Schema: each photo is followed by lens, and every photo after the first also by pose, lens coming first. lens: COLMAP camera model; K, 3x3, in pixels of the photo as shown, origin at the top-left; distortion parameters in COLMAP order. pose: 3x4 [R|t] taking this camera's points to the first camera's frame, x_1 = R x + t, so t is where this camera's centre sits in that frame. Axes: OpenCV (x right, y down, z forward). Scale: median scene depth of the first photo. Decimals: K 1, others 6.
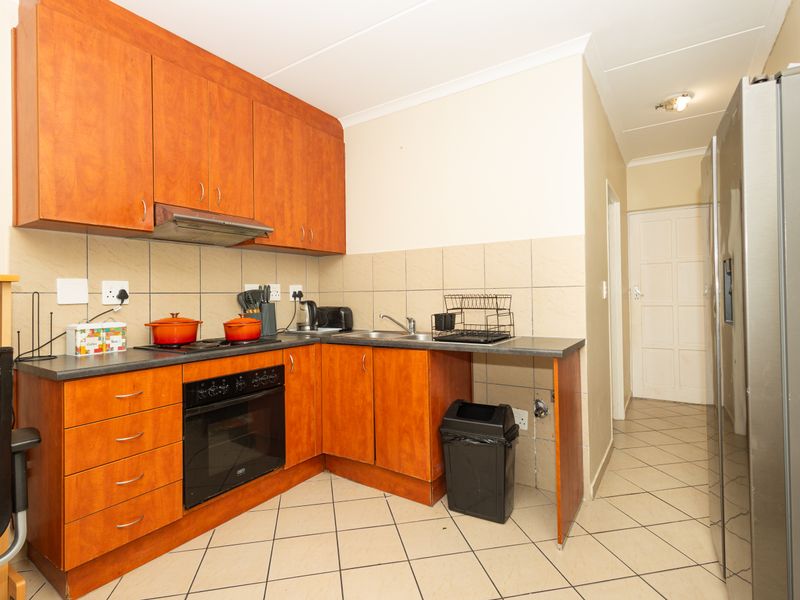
lens RADIAL K [[412.6, 0, 399.5], [0, 412.6, 291.8], [0, 0, 1]] dist [0.003286, 0.000604]
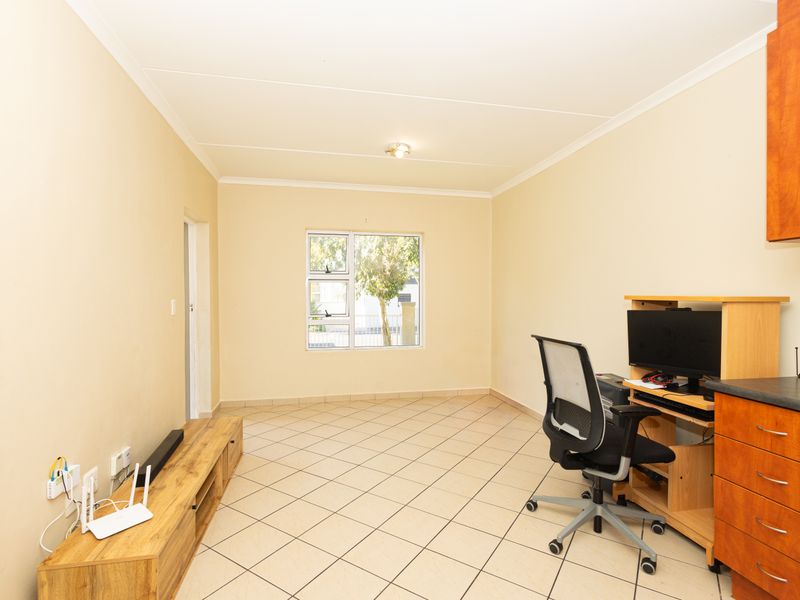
lens RADIAL K [[409.4, 0, 400.0], [0, 409.4, 300.0], [0, 0, 1]] dist [0.001039, -0.000345]
pose [[-0.717573, 0.025332, -0.696022, 0.371090], [0.019891, 0.999676, 0.015876, -0.043003], [0.696199, -0.002453, -0.717845, 0.771602]]
